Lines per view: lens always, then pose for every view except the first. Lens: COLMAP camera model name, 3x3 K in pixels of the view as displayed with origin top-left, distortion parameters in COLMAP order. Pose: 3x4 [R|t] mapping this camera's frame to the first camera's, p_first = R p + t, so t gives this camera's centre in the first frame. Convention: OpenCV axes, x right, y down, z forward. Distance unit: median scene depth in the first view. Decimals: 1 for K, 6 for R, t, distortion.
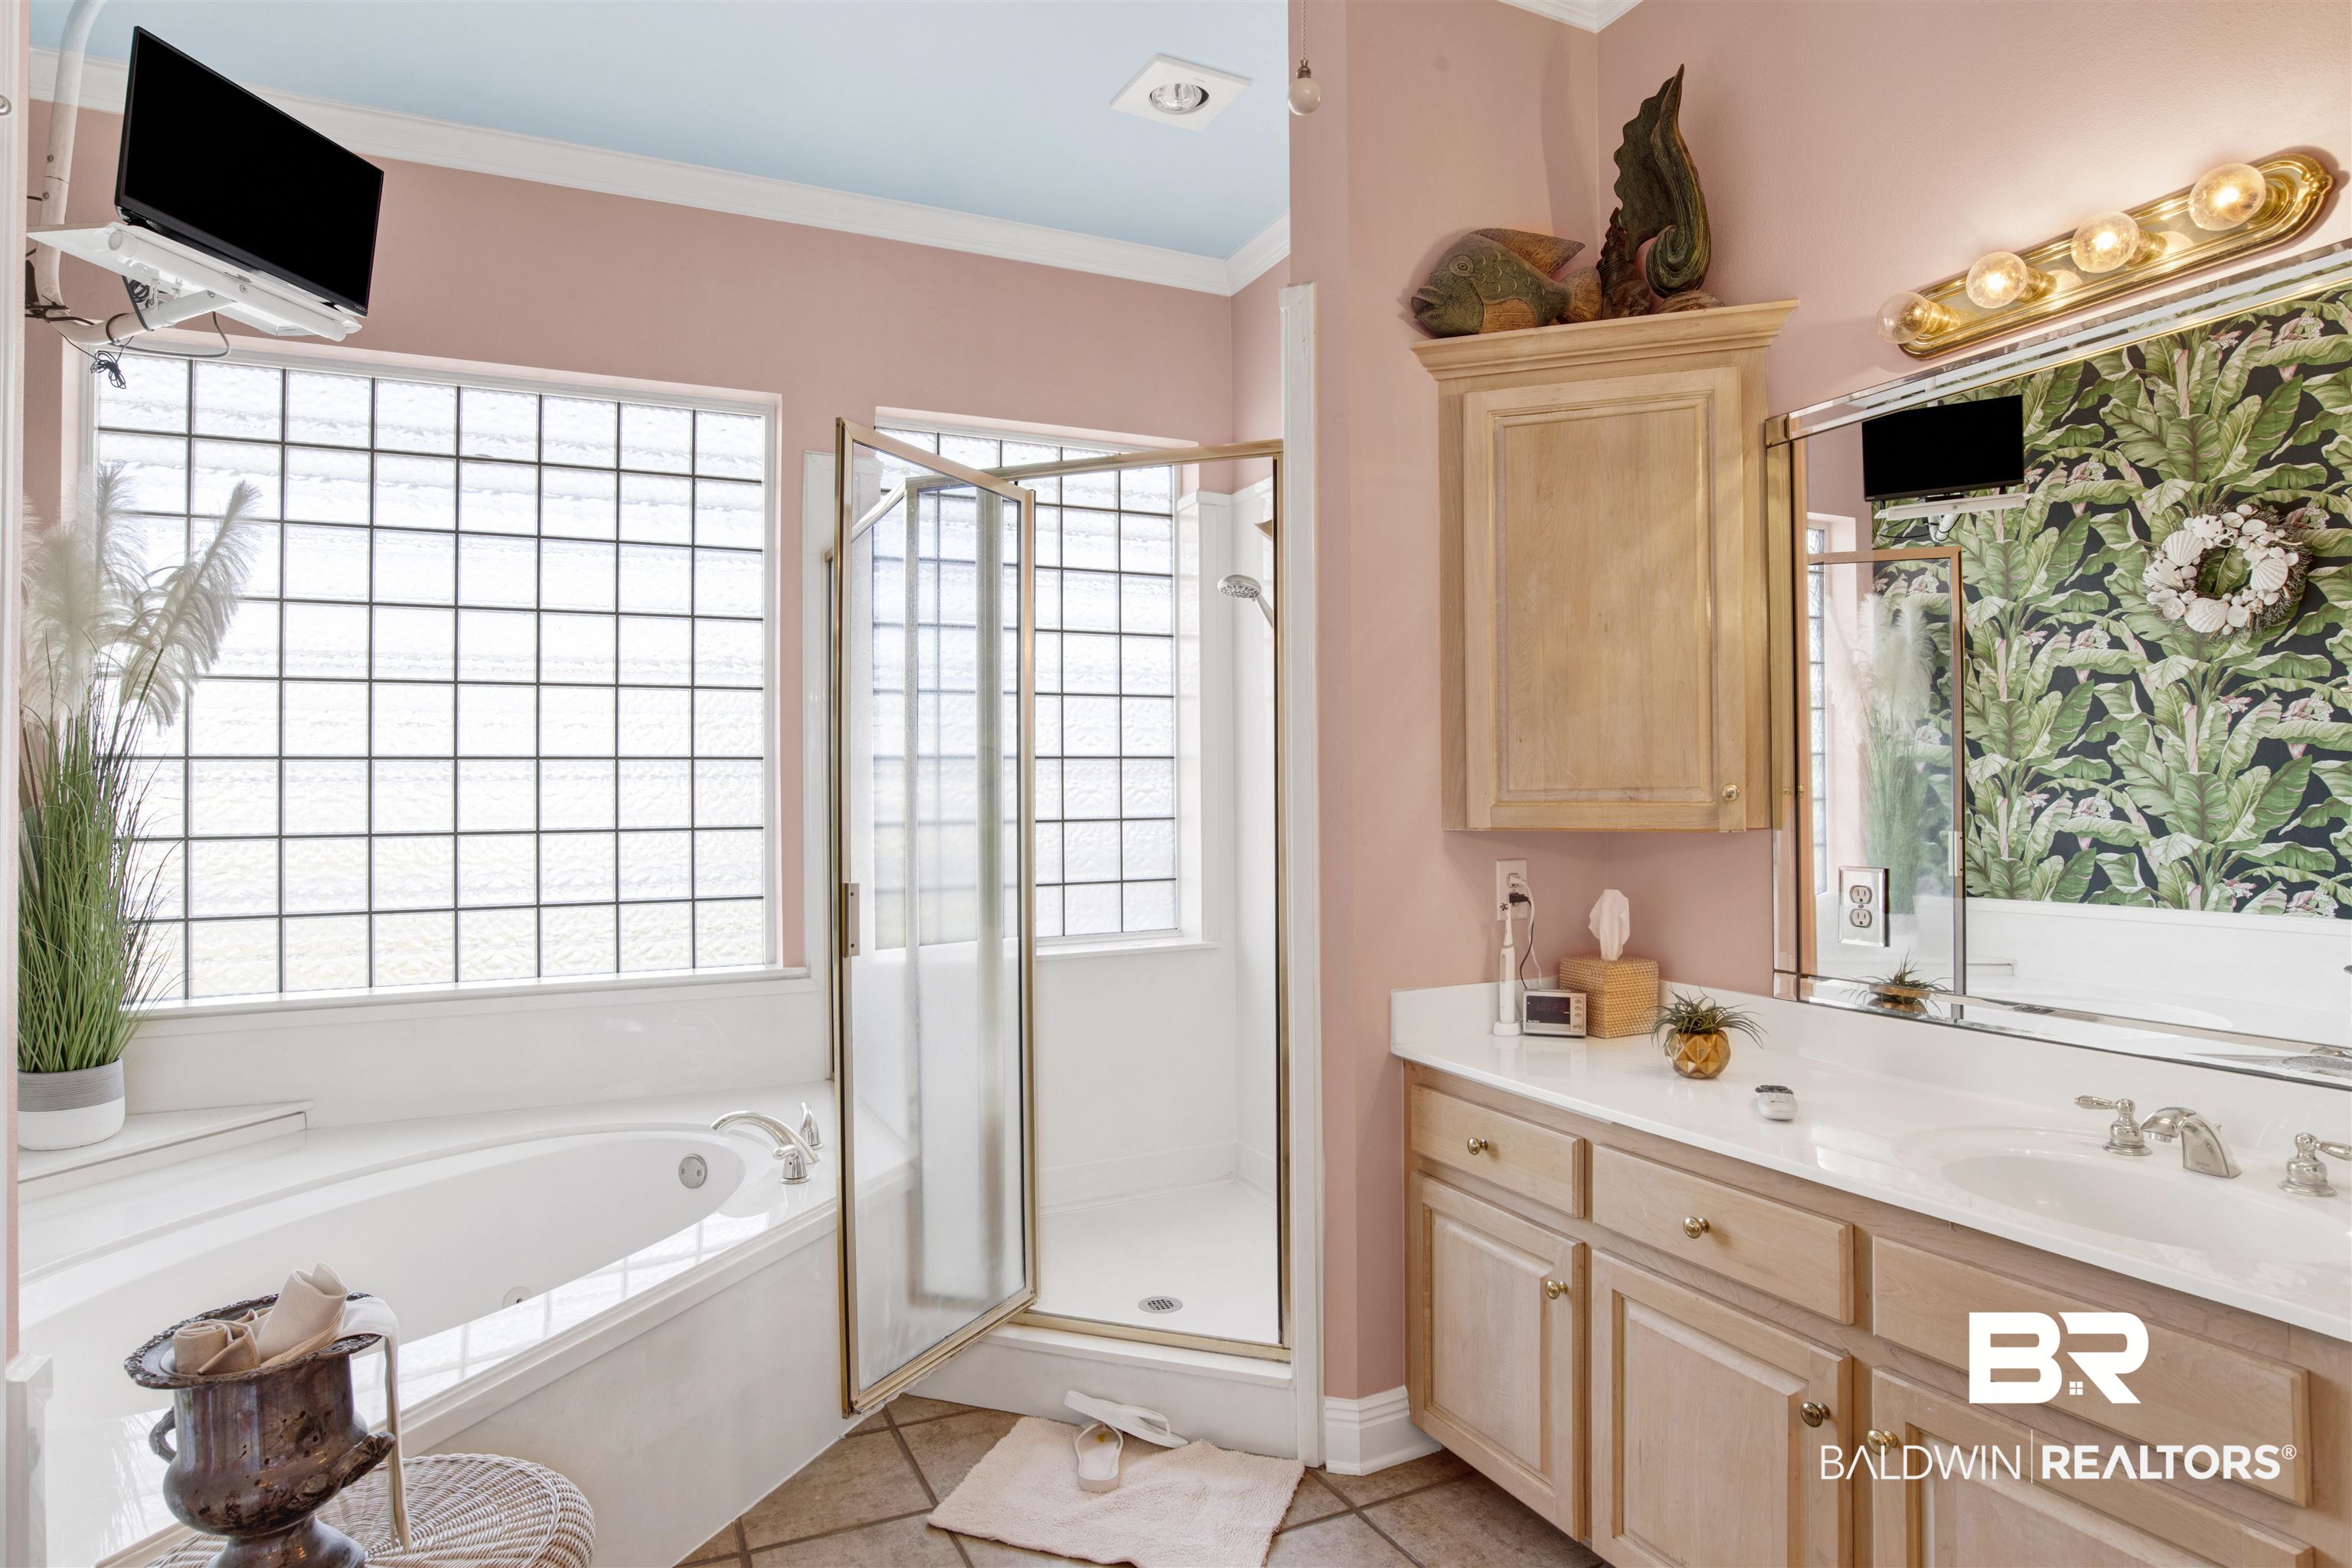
lens RADIAL K [[1231.2, 0, 1173.9], [0, 1231.2, 770.2], [0, 0, 1]] dist [-0.062067, 0.021725]
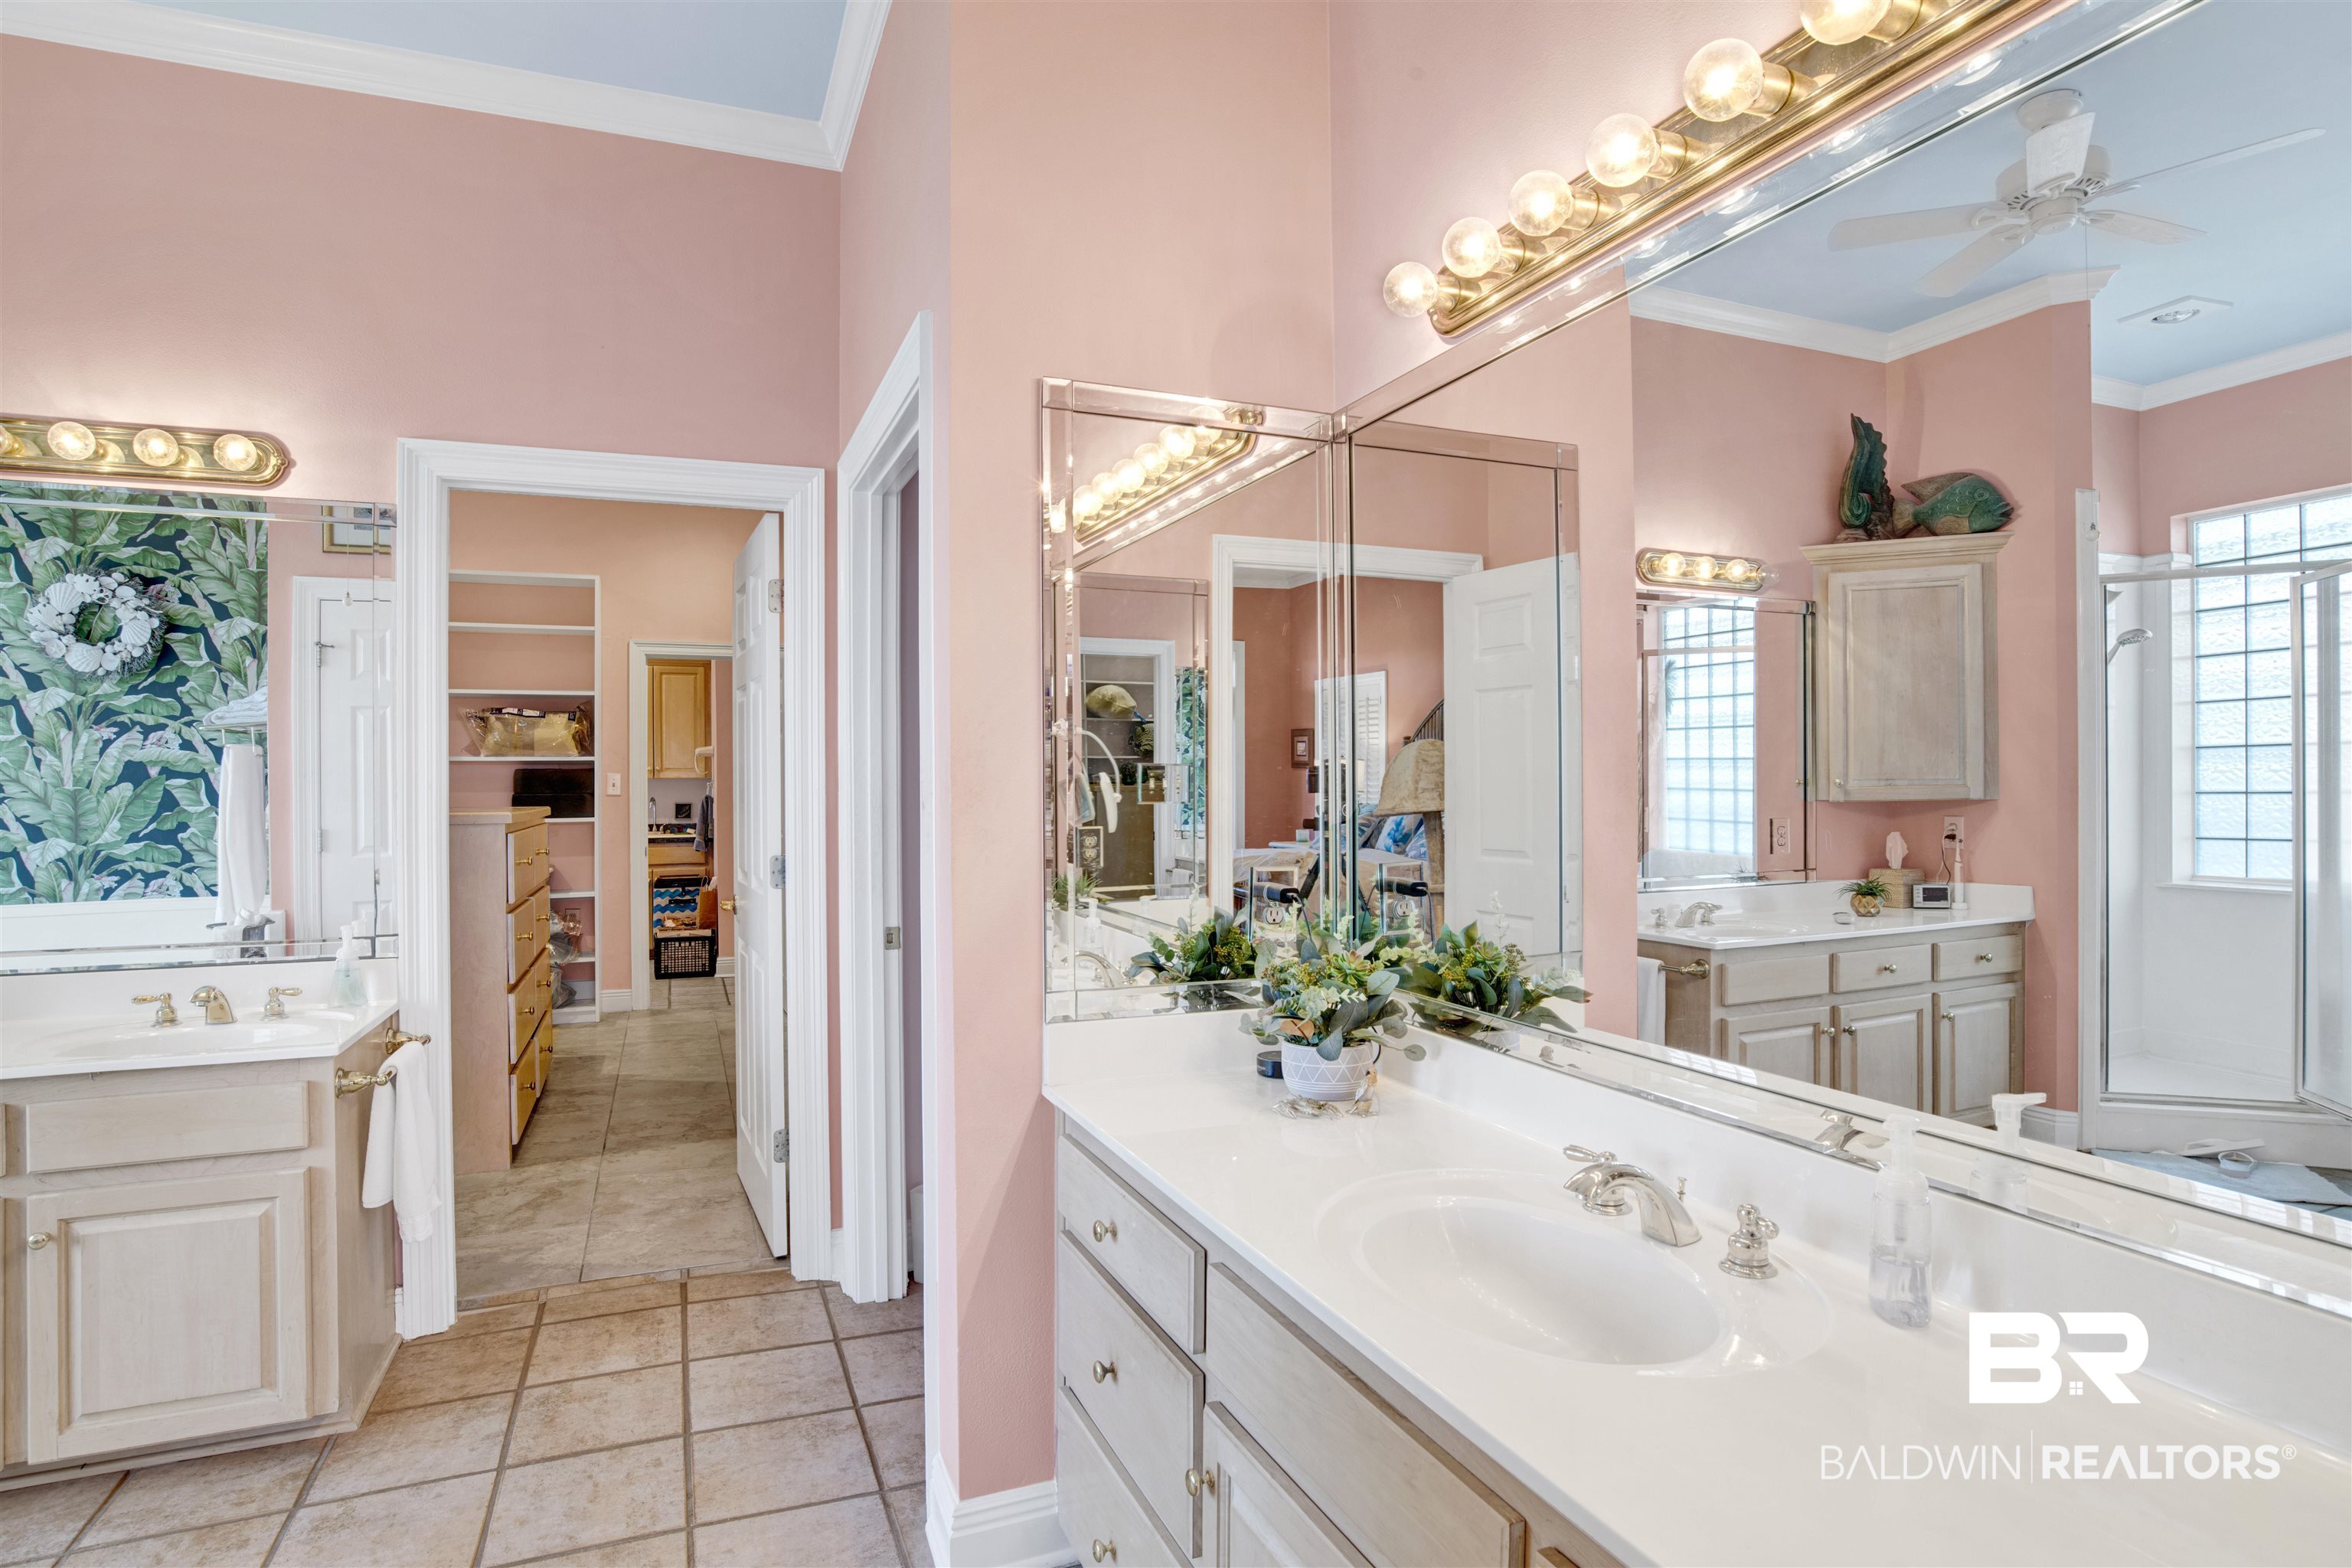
lens RADIAL K [[1231.2, 0, 1173.9], [0, 1231.2, 770.2], [0, 0, 1]] dist [-0.062067, 0.021725]
pose [[0.044130, 0.019805, 0.998829, -0.289499], [-0.008807, 0.999772, -0.019435, -0.001935], [-0.998987, -0.007939, 0.044295, -0.166012]]
